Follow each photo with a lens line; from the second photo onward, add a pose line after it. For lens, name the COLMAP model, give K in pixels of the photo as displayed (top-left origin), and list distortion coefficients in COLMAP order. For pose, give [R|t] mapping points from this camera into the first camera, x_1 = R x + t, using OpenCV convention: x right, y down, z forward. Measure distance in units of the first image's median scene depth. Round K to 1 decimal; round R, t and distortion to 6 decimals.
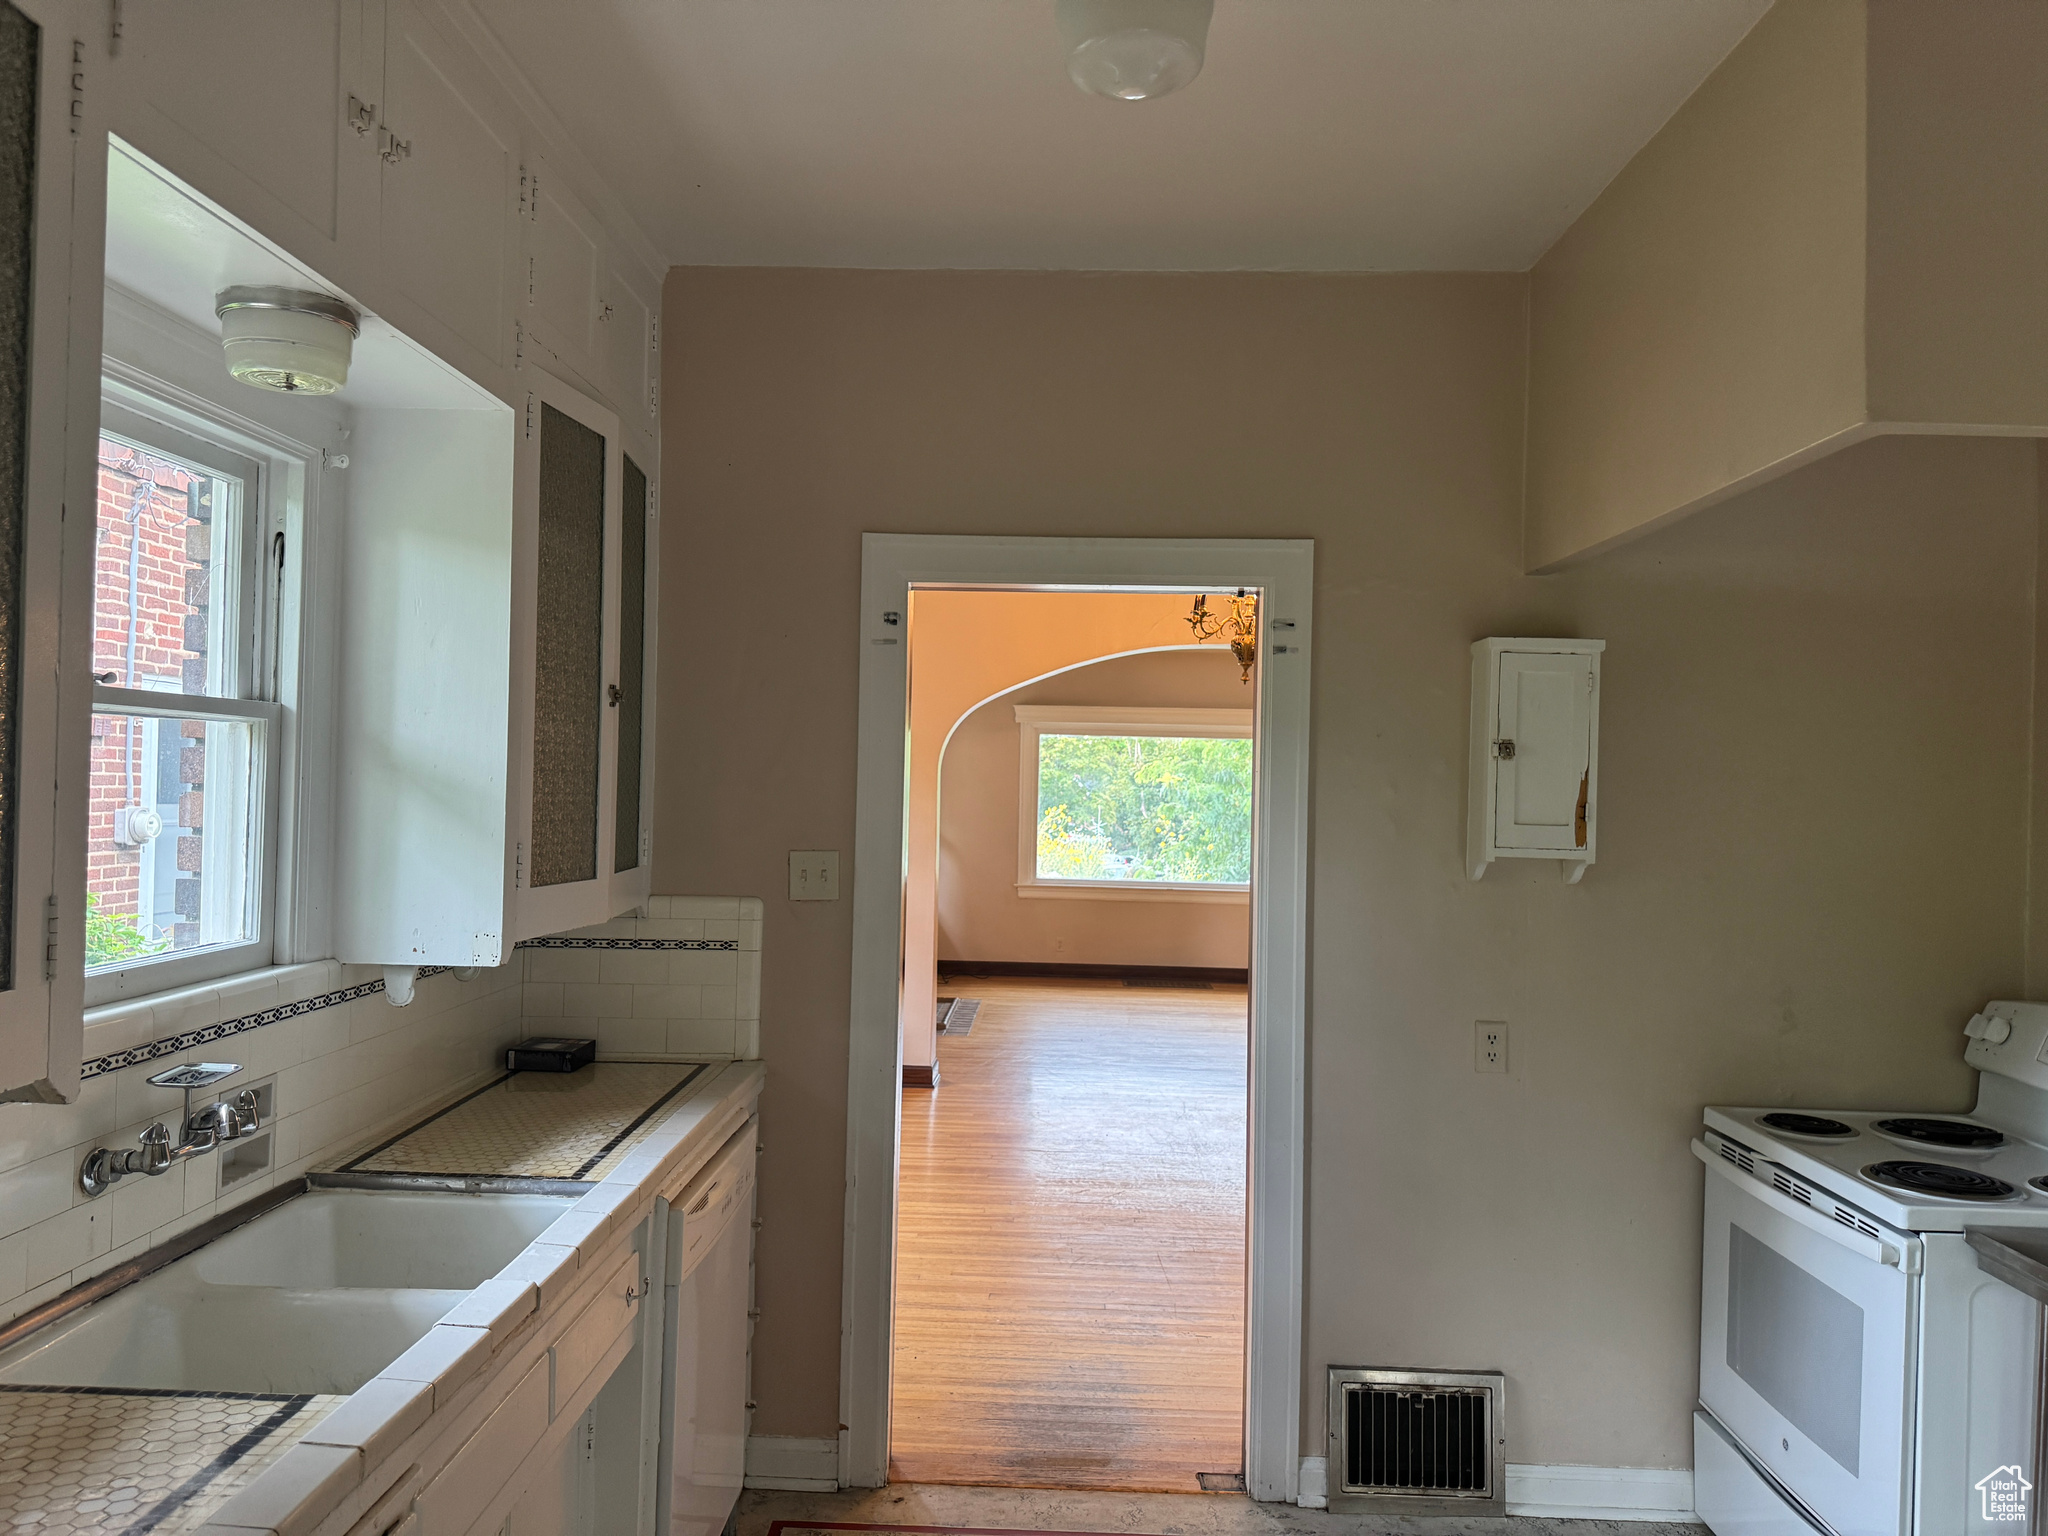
lens RADIAL K [[1433.6, 0, 1016.7], [0, 1433.6, 746.8], [0, 0, 1]] dist [0.036932, -0.052115]
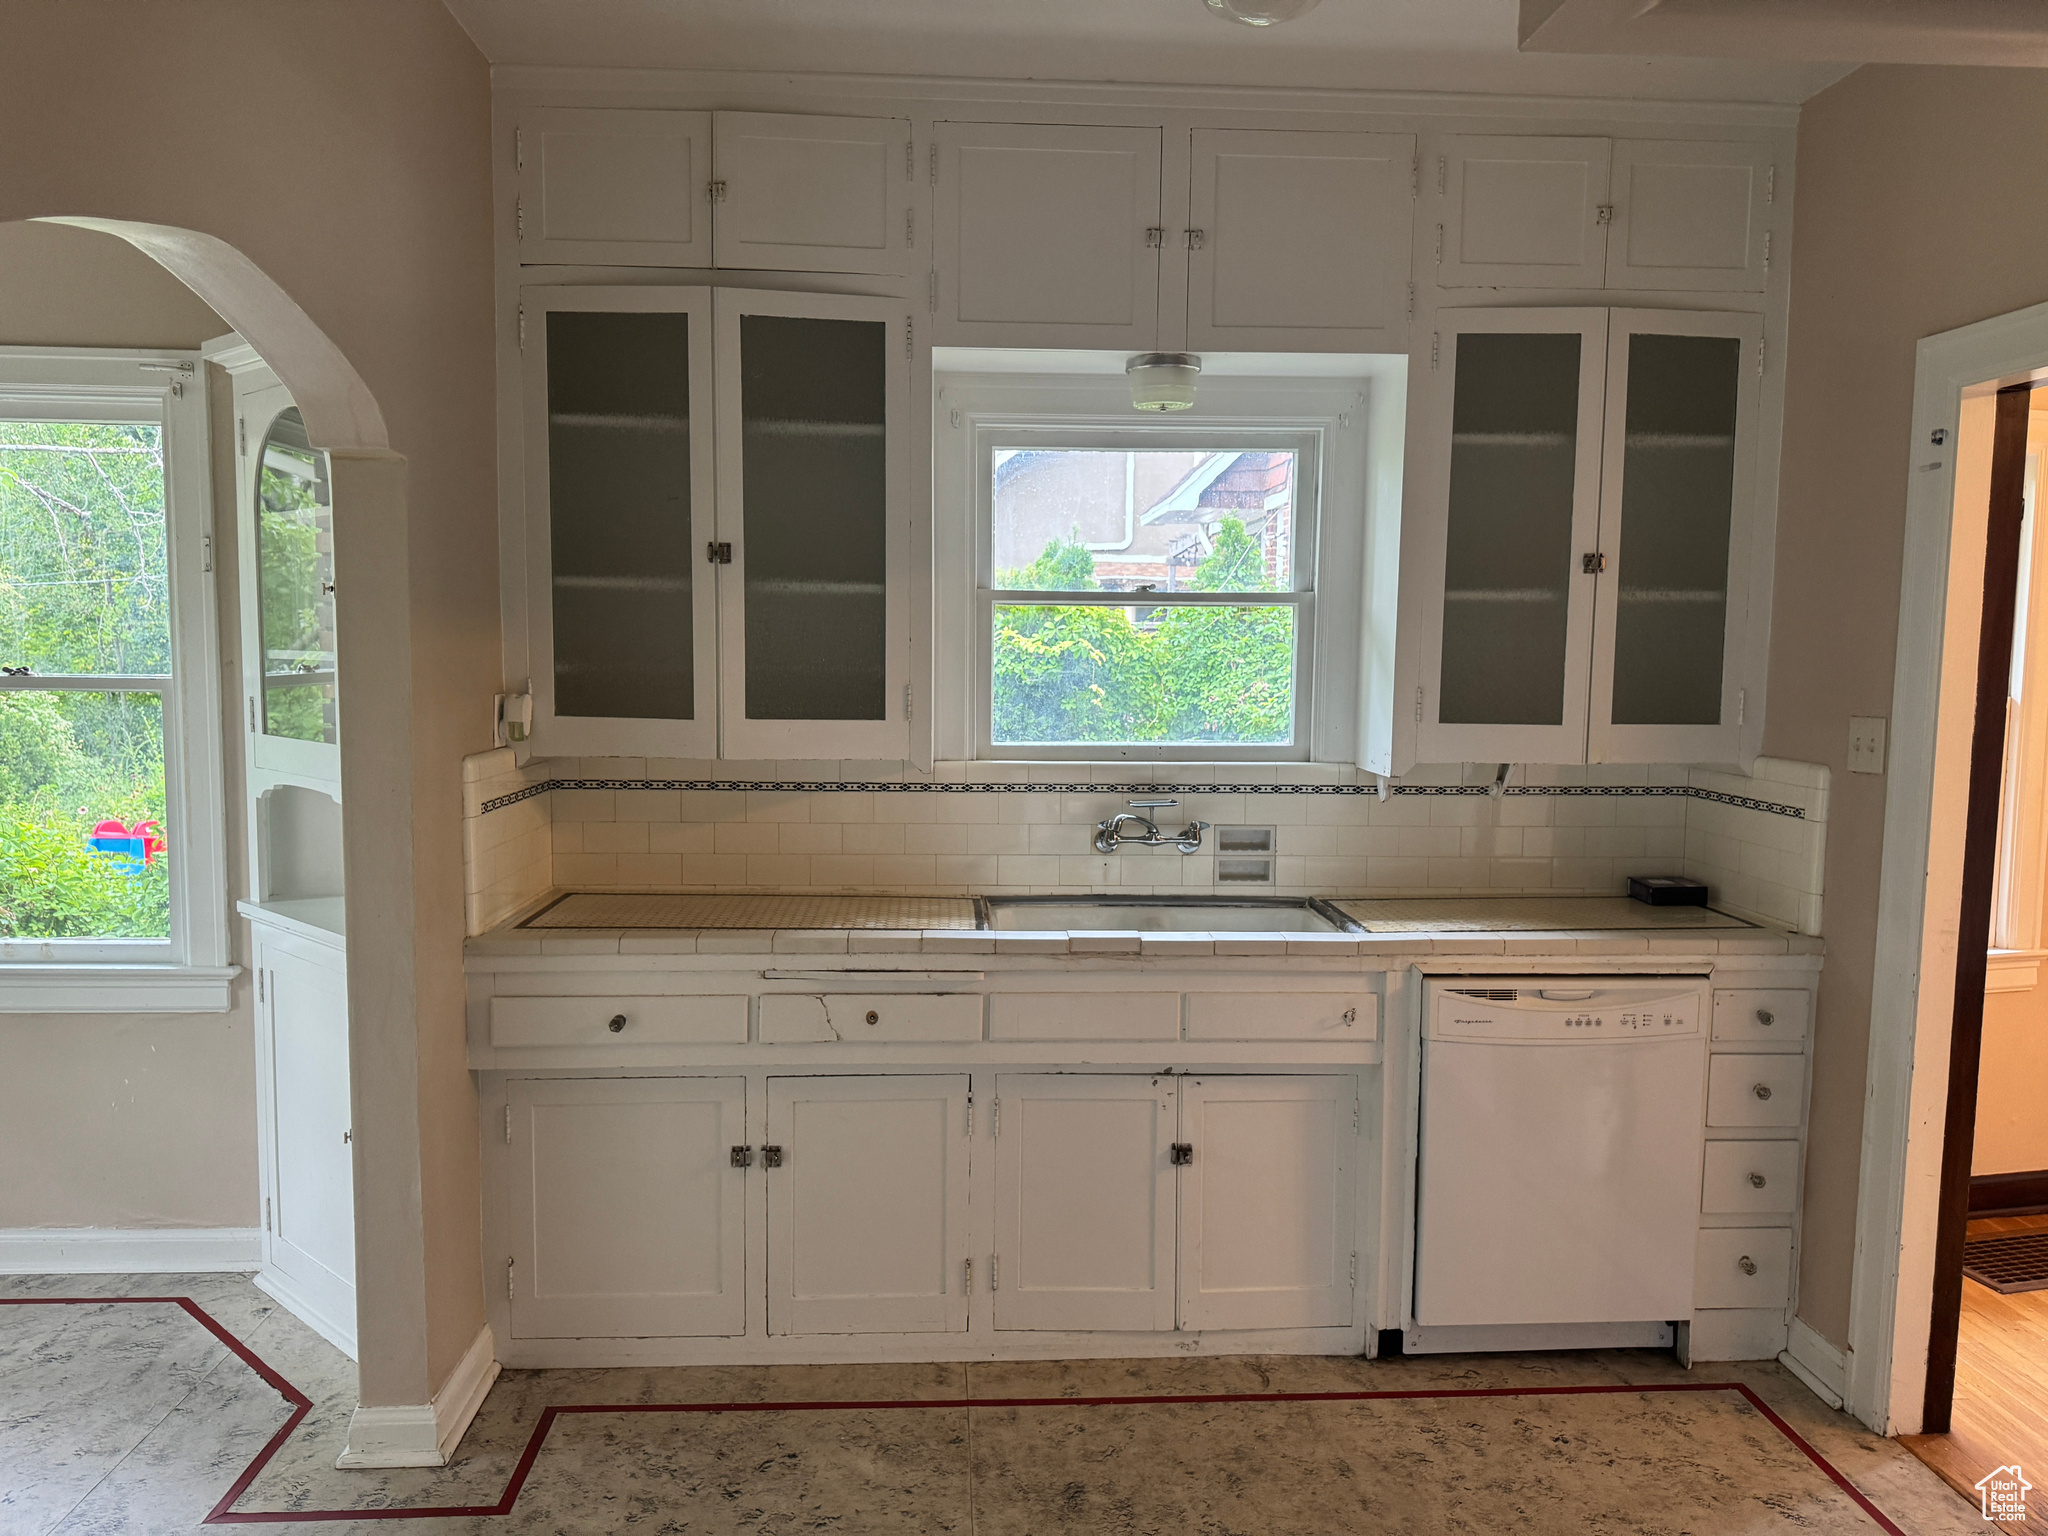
lens RADIAL K [[1433.6, 0, 1025.1], [0, 1433.6, 769.7], [0, 0, 1]] dist [0.036932, -0.052115]
pose [[0.067817, 0.063801, -0.995656, 0.729179], [0.017132, 0.997732, 0.065101, 0.038722], [0.997551, -0.021473, 0.066570, 0.427445]]
